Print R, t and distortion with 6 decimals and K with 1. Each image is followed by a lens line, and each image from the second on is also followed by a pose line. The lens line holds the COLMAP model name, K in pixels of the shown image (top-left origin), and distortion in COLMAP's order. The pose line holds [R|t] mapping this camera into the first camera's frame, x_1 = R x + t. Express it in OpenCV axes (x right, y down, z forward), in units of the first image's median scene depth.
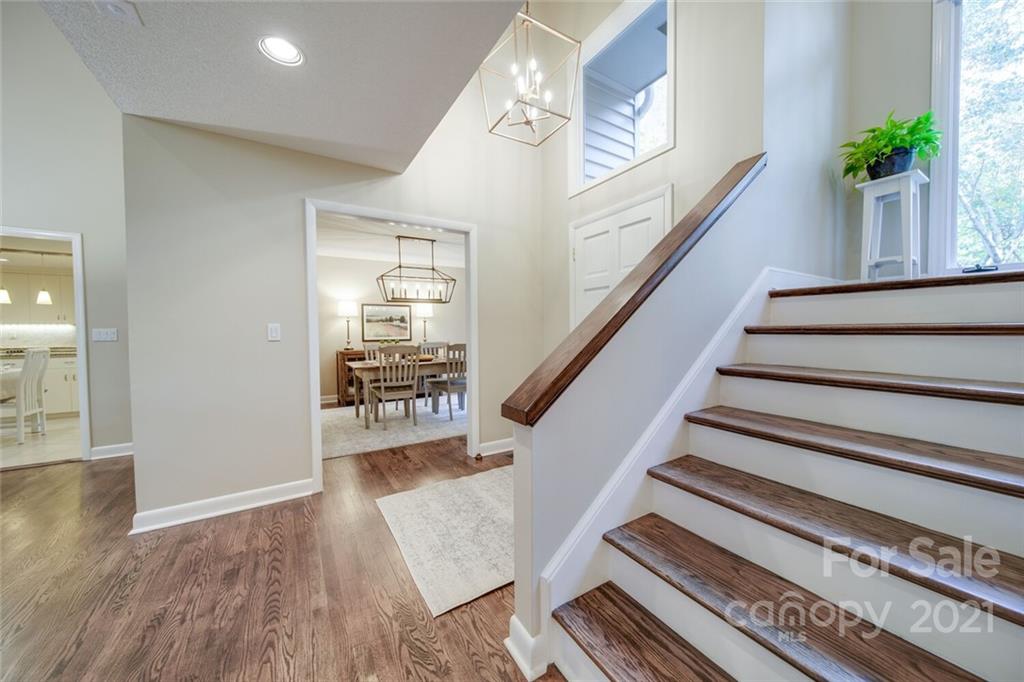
lens RADIAL K [[359.1, 0, 514.1], [0, 359.1, 339.5], [0, 0, 1]] dist [-0.002218, -0.000694]
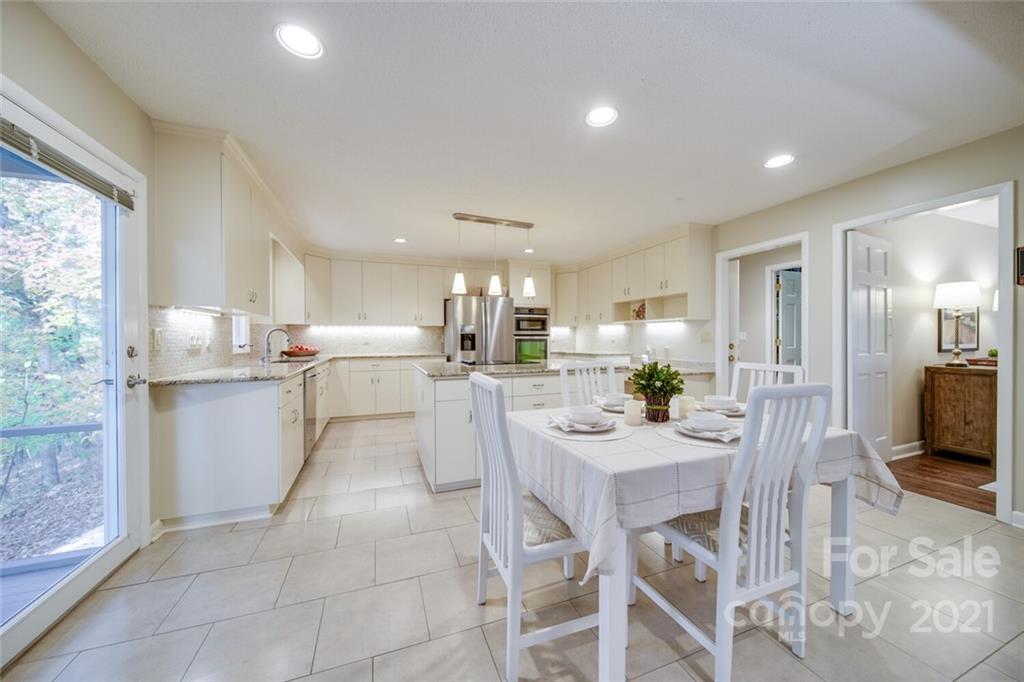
lens RADIAL K [[359.1, 0, 514.1], [0, 359.1, 340.9], [0, 0, 1]] dist [-0.002218, -0.000694]
pose [[0.981589, 0.004393, -0.190955, -1.009037], [-0.007524, 0.999849, -0.015676, 0.002422], [0.190858, 0.016825, 0.981474, 0.283991]]
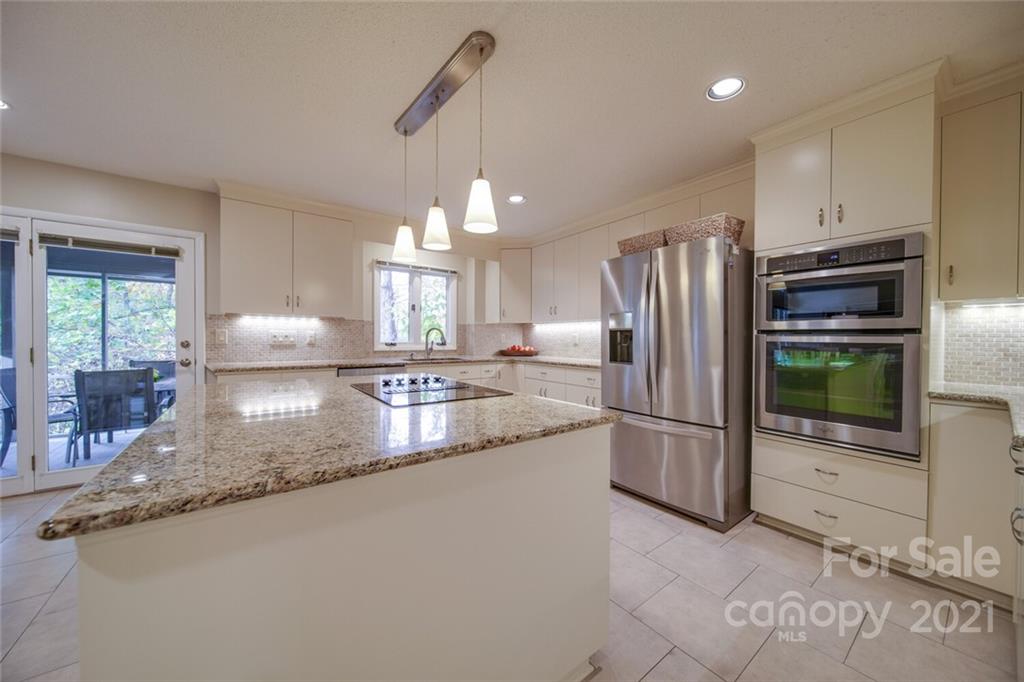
lens RADIAL K [[359.1, 0, 512.8], [0, 359.1, 341.7], [0, 0, 1]] dist [-0.002218, -0.000694]
pose [[0.080794, 0.018660, -0.996556, -0.857535], [-0.030759, 0.999395, 0.016219, -0.016151], [0.996256, 0.029343, 0.081319, 0.923180]]
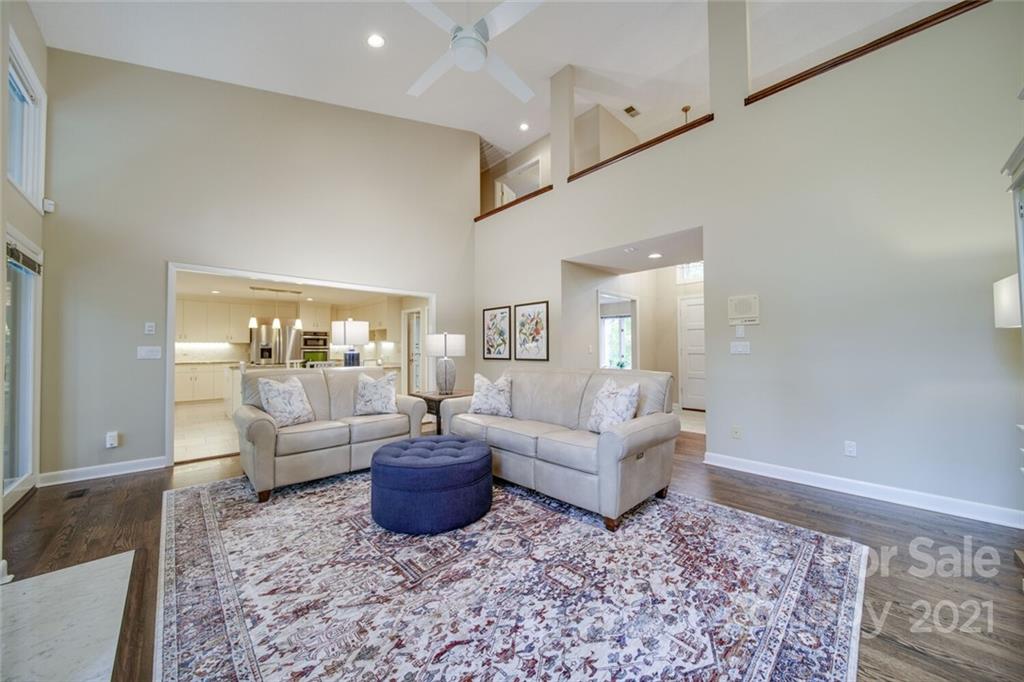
lens RADIAL K [[359.1, 0, 514.9], [0, 359.1, 341.8], [0, 0, 1]] dist [-0.002218, -0.000694]
pose [[0.978832, 0.007362, 0.204532, -0.631336], [0.002238, 0.998908, -0.046665, 0.015186], [-0.204652, 0.046135, 0.977747, -0.434501]]
